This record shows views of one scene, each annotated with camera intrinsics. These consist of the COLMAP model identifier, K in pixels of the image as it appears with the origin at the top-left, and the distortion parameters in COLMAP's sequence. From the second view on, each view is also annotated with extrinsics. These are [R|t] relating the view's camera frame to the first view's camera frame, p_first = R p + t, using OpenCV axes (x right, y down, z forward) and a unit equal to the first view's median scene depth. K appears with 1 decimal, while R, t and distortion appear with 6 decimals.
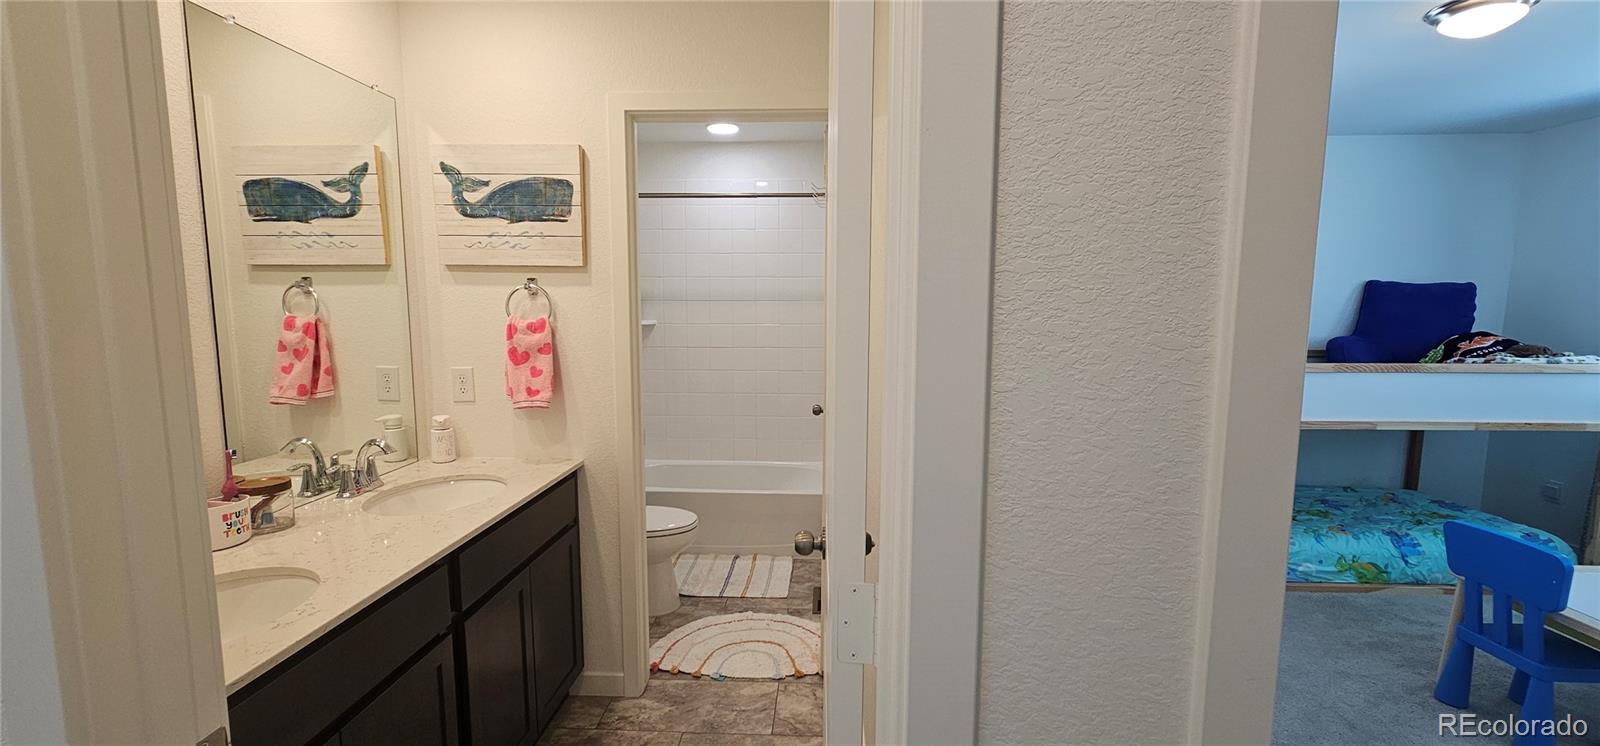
lens RADIAL K [[646.1, 0, 802.2], [0, 646.1, 378.8], [0, 0, 1]] dist [0.006849, -0.003034]
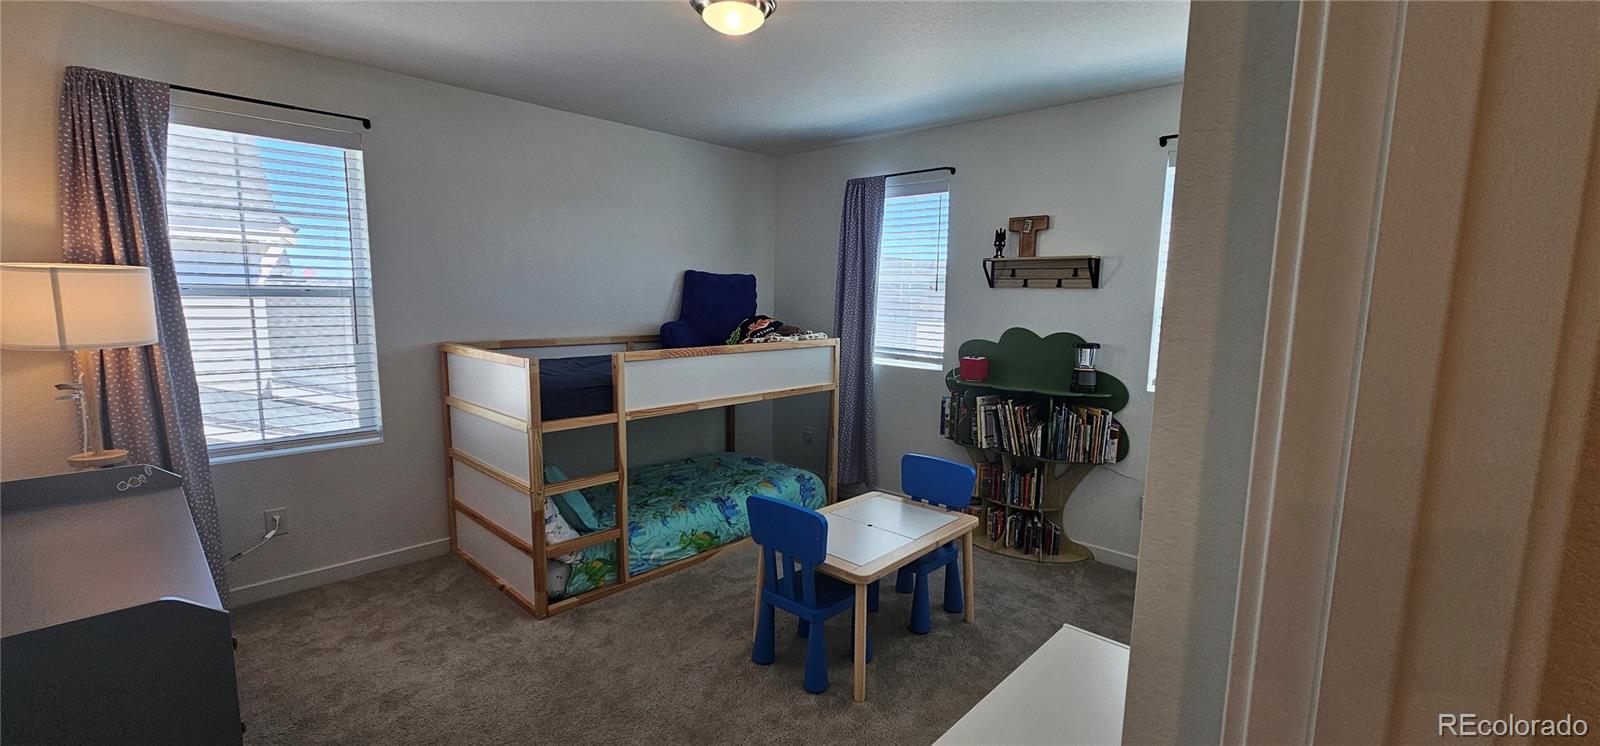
lens RADIAL K [[646.1, 0, 800.7], [0, 646.1, 377.1], [0, 0, 1]] dist [0.006849, -0.003034]
pose [[0.654424, -0.088191, 0.750967, 0.196718], [0.072887, 0.995907, 0.053440, -0.018344], [-0.752606, 0.019763, 0.658174, 0.168844]]
